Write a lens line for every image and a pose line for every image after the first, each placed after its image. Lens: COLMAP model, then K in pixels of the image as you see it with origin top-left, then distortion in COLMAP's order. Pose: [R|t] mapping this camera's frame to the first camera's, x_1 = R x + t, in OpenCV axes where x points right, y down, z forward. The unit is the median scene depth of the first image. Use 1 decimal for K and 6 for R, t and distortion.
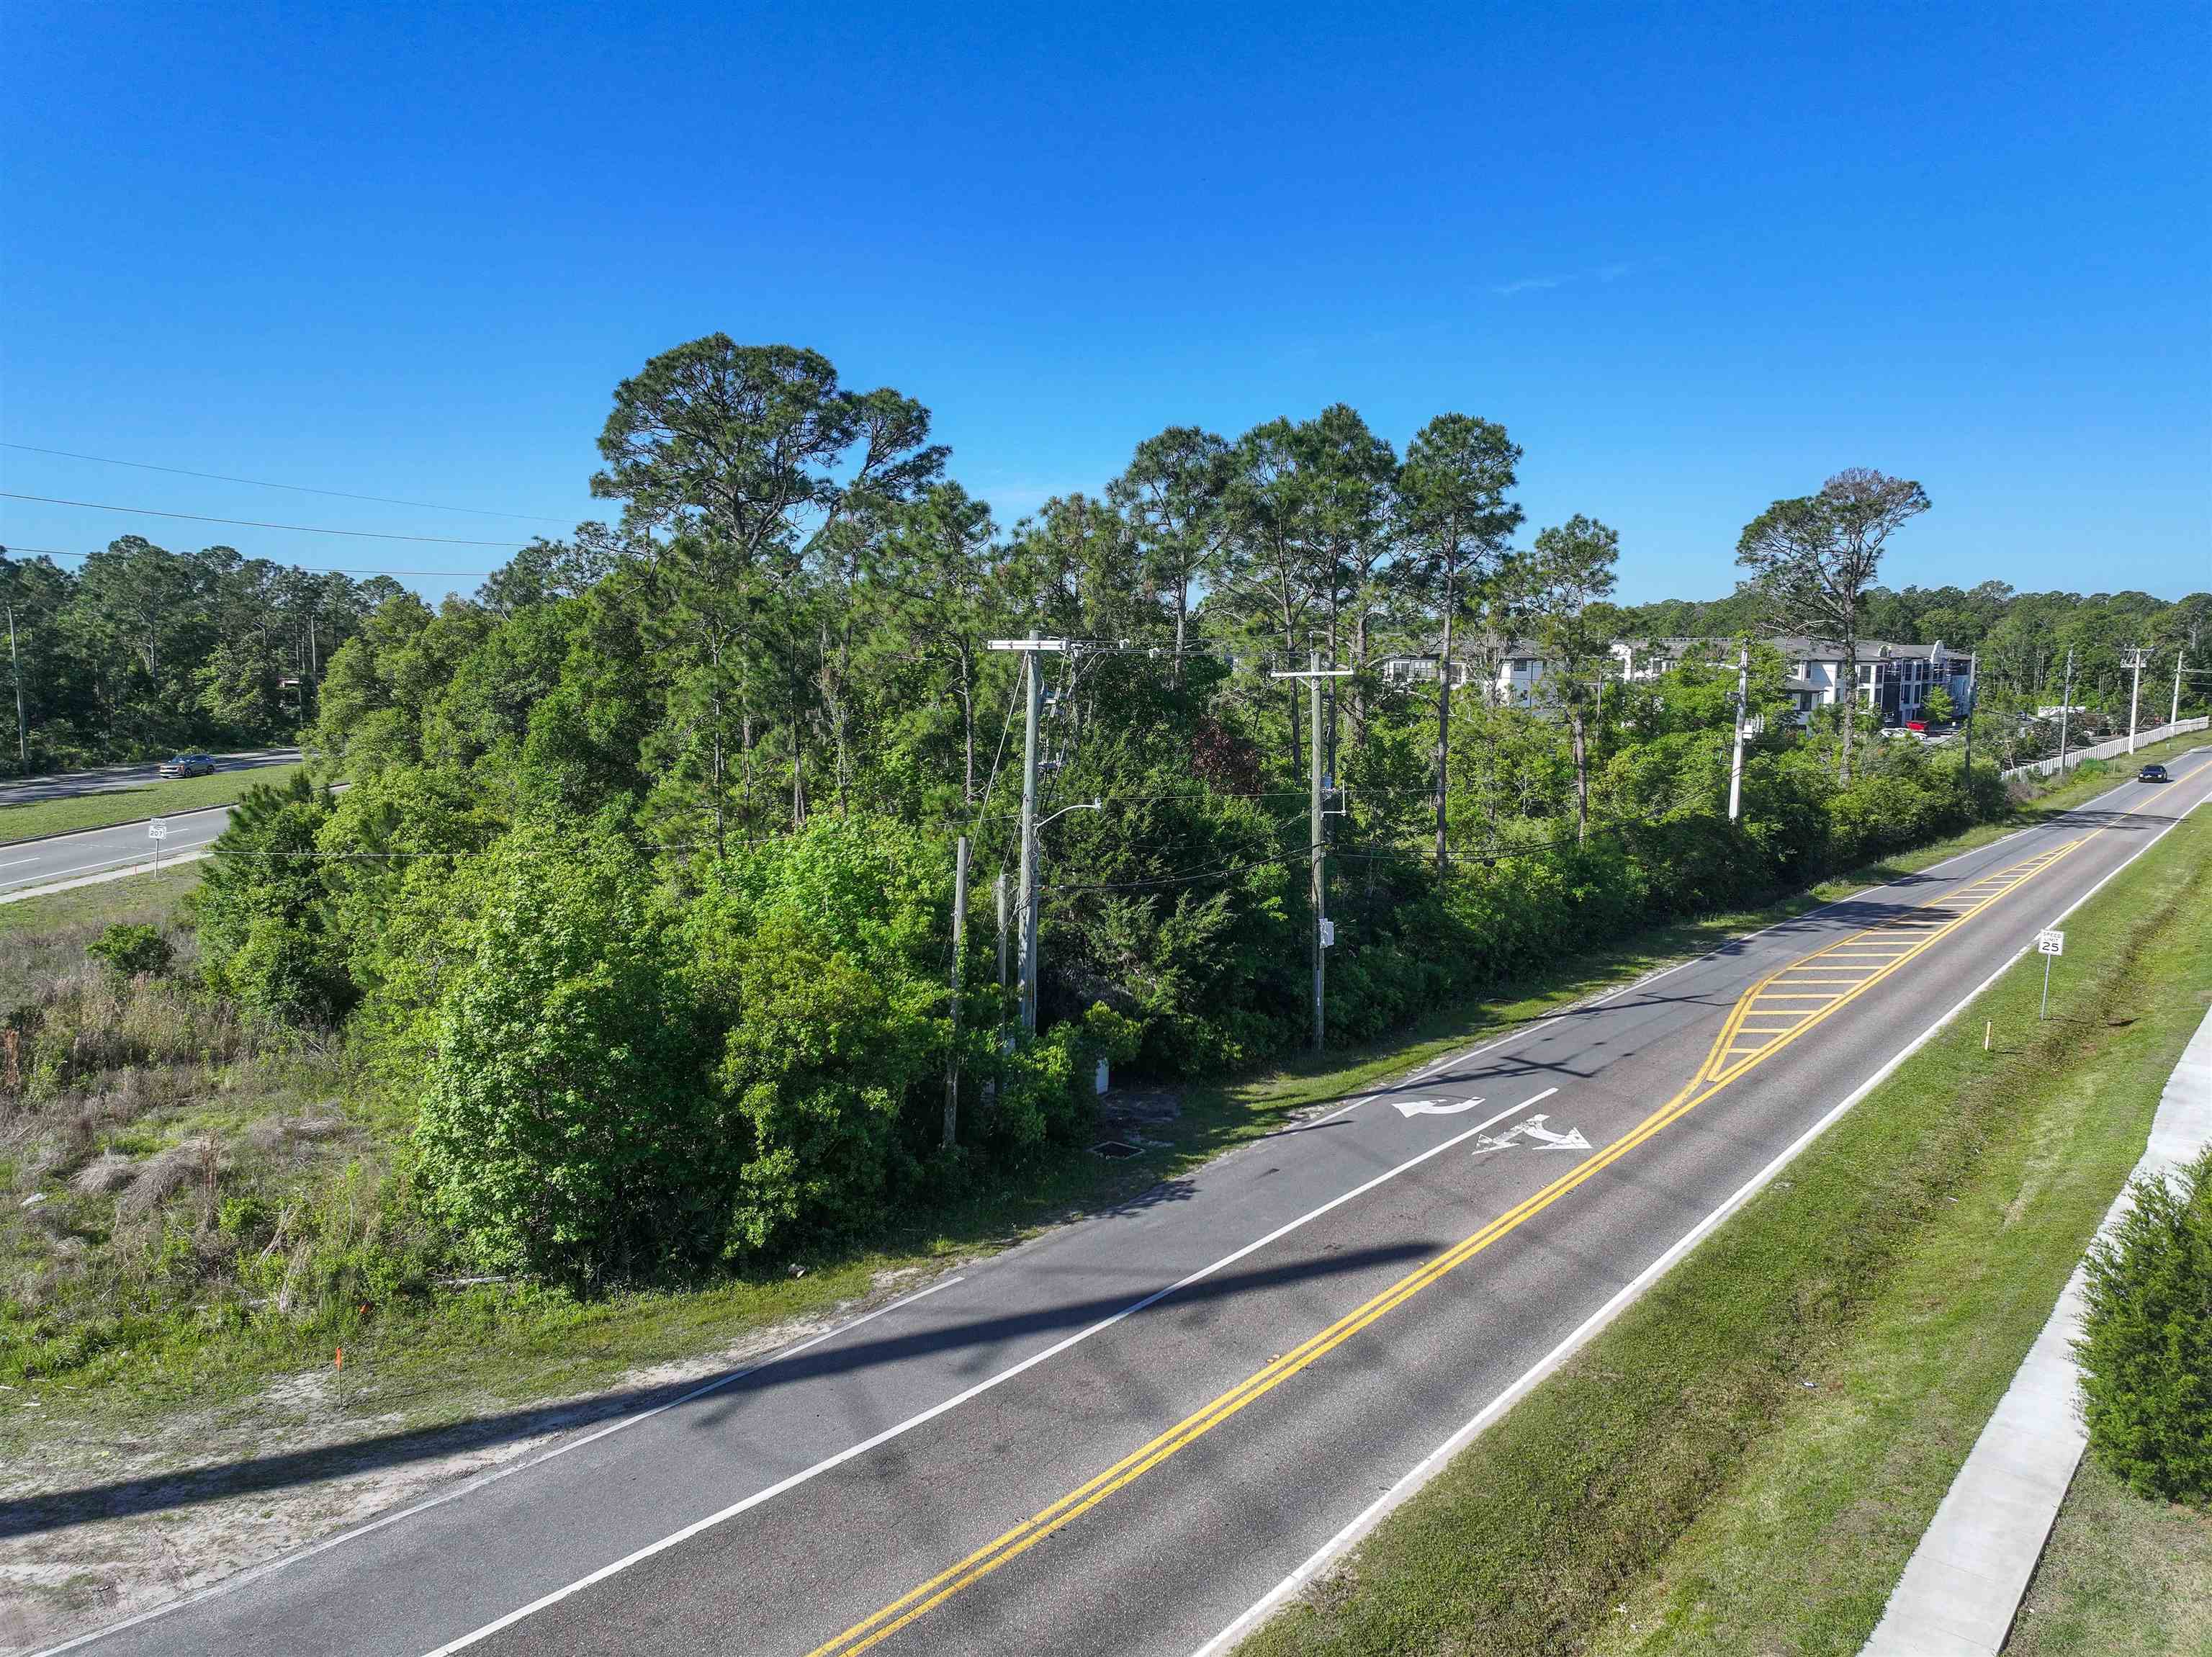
lens RADIAL K [[1553.2, 0, 1113.7], [0, 1553.2, 816.6], [0, 0, 1]] dist [0.000329, 0.010237]
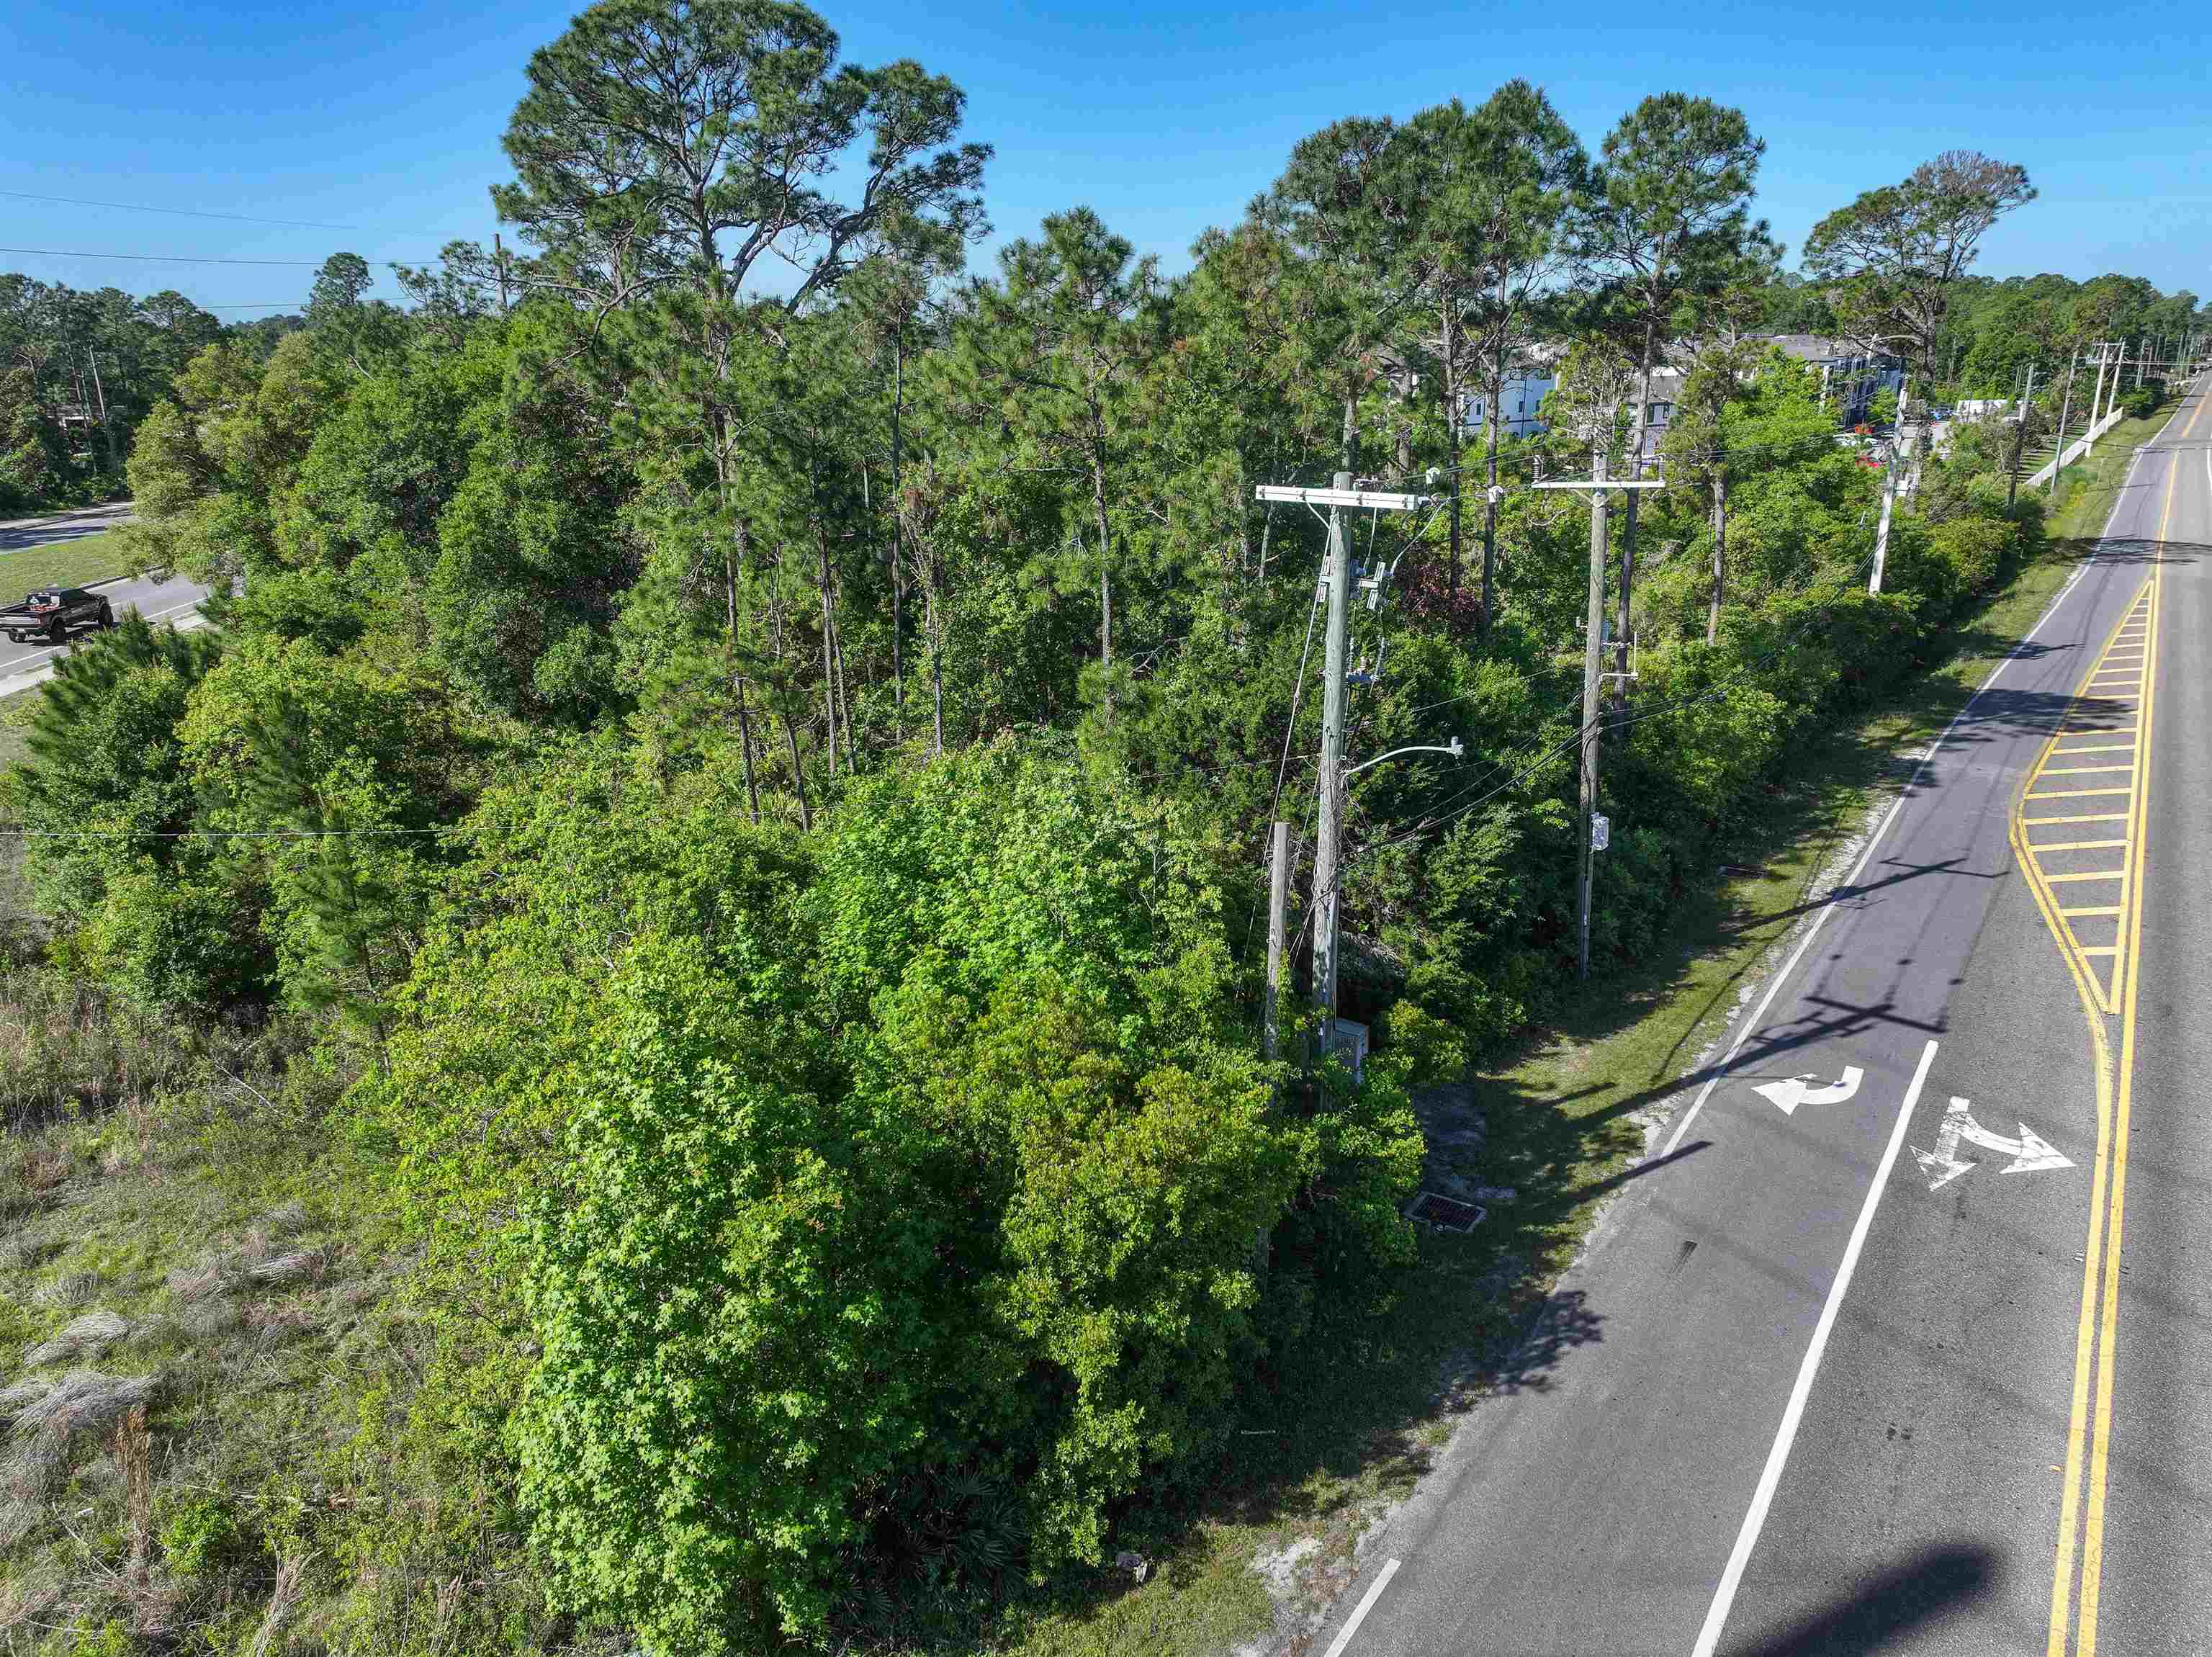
lens RADIAL K [[1544.5, 0, 1110.8], [0, 1544.5, 816.6], [0, 0, 1]] dist [-0.002843, 0.017051]
pose [[0.995554, -0.044495, 0.083018, -0.180515], [0.027998, 0.981342, 0.190222, -0.091752], [-0.089933, -0.187052, 0.978225, 0.316309]]
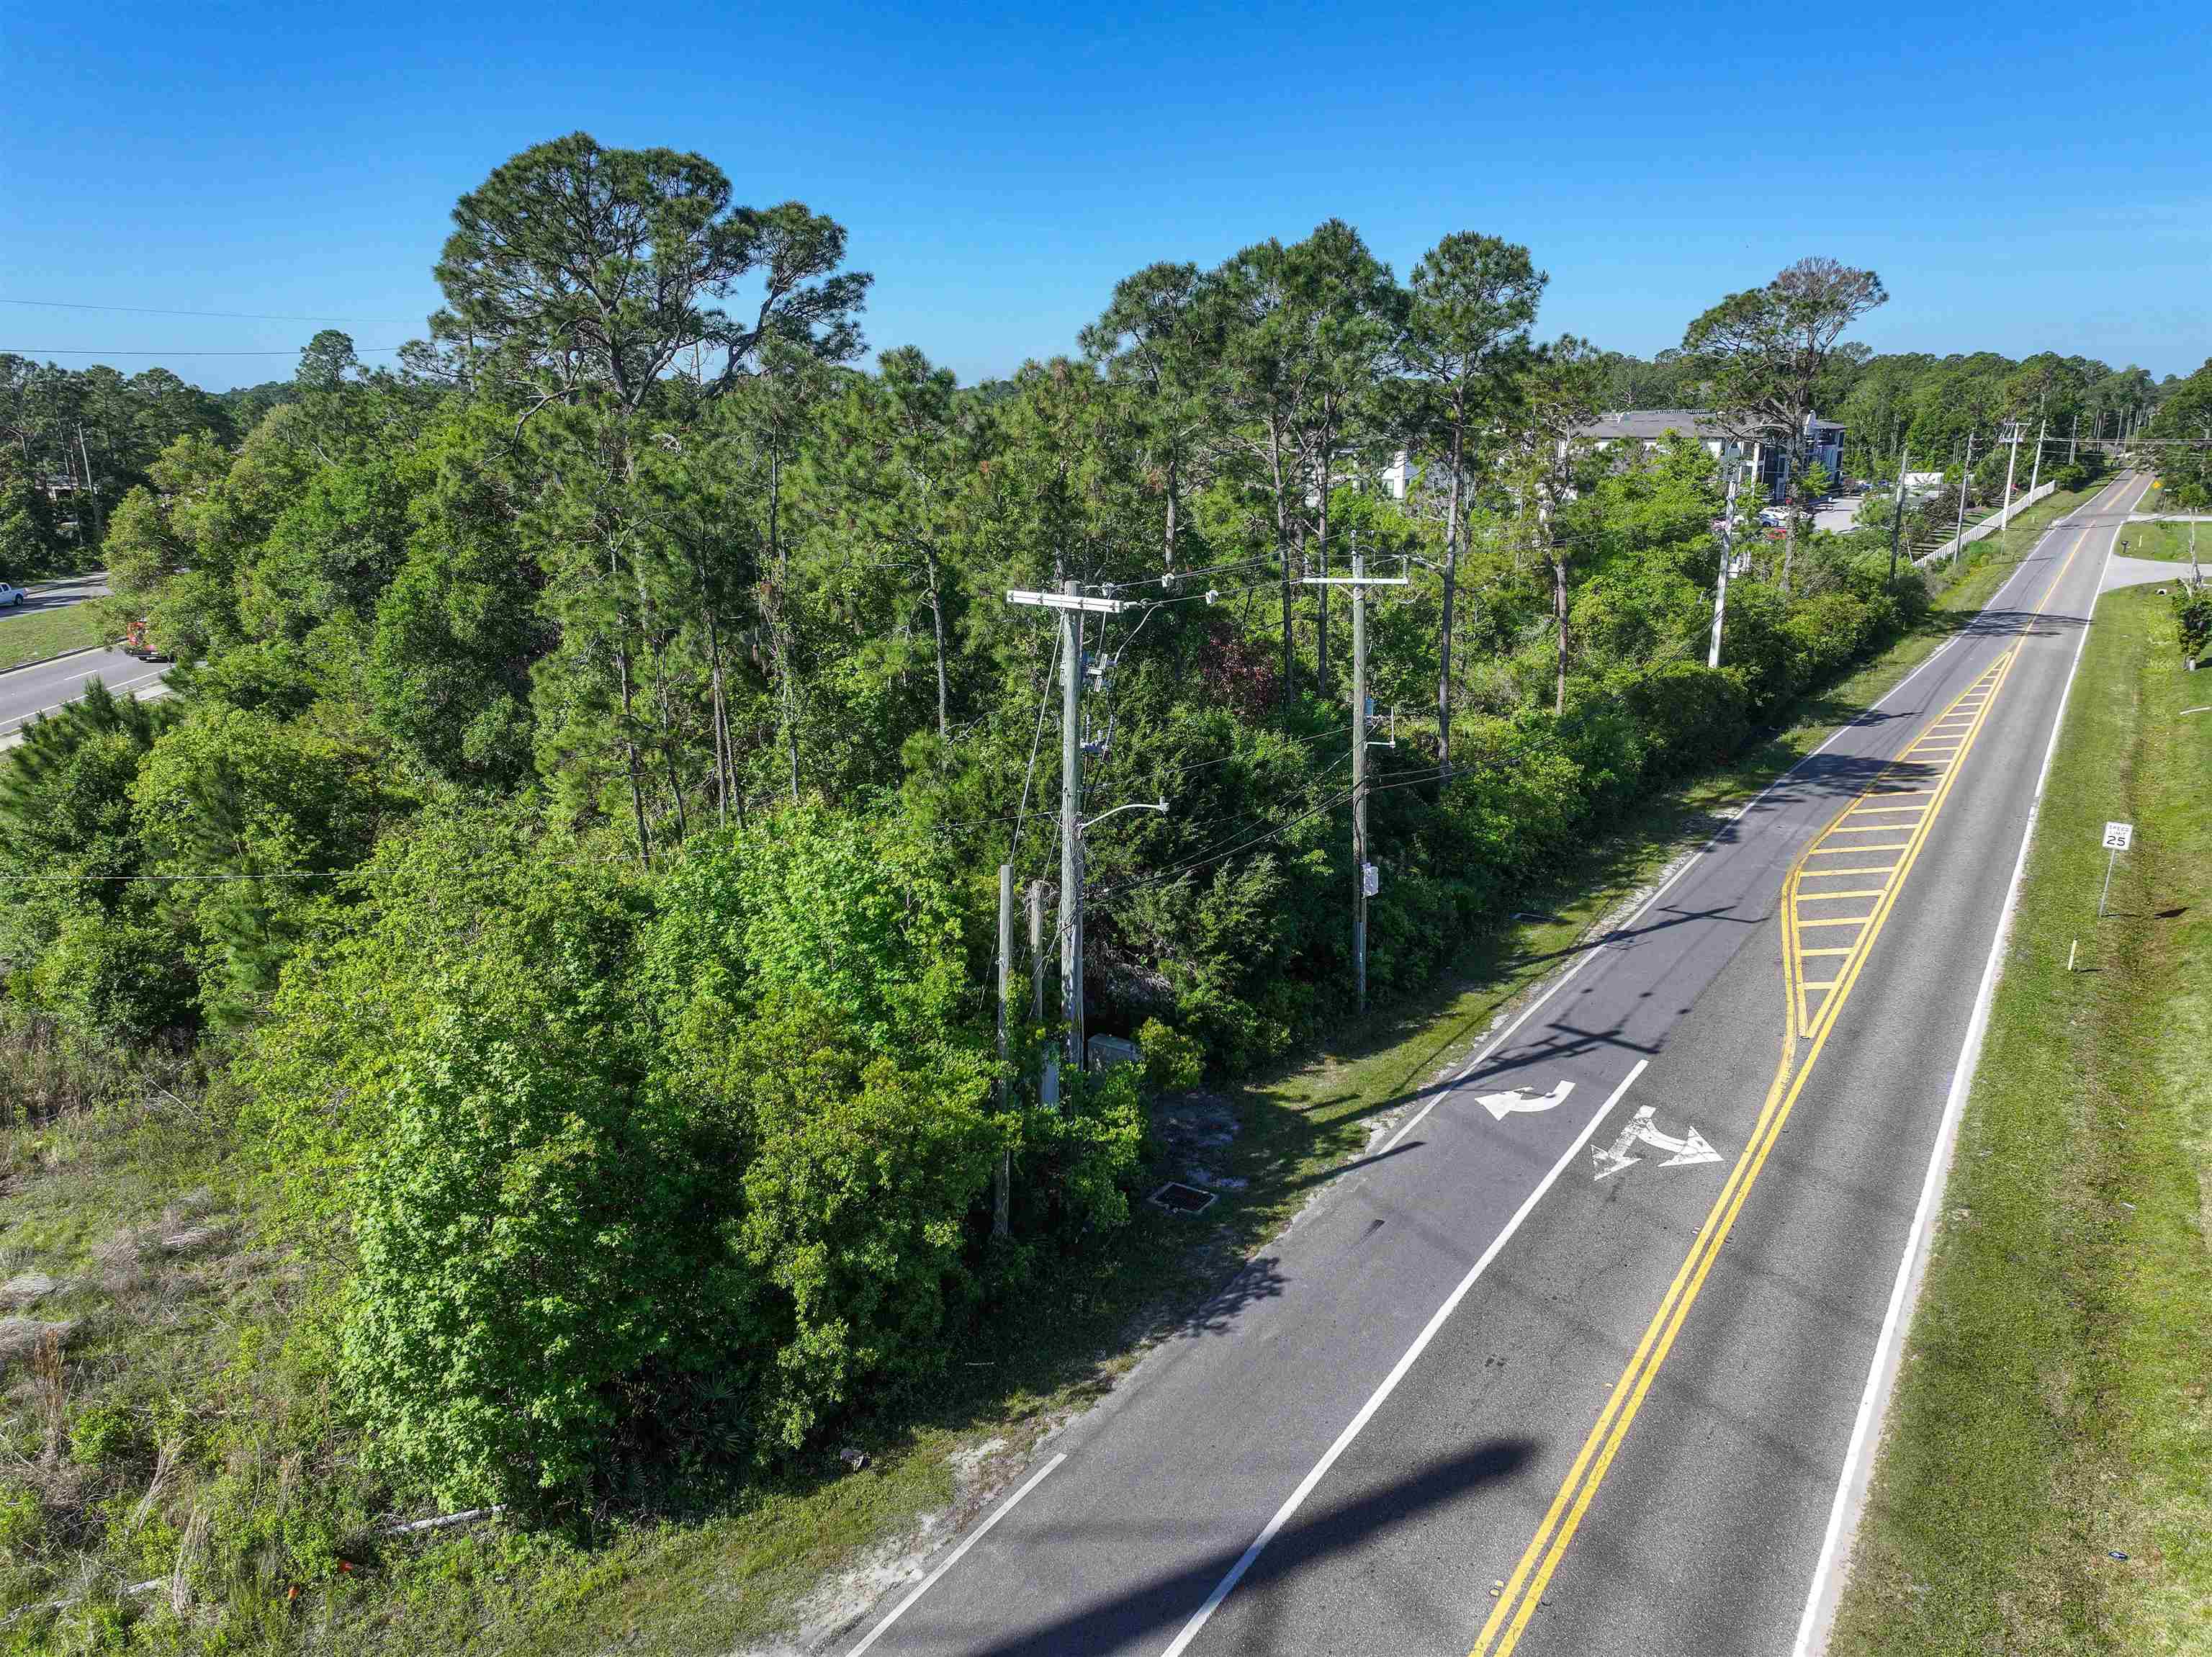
lens RADIAL K [[1544.5, 0, 1110.8], [0, 1544.5, 816.6], [0, 0, 1]] dist [-0.002843, 0.017051]
pose [[0.994985, -0.040311, 0.091543, -0.094506], [0.026083, 0.988096, 0.151614, -0.105566], [-0.096565, -0.148466, 0.984192, 0.186668]]
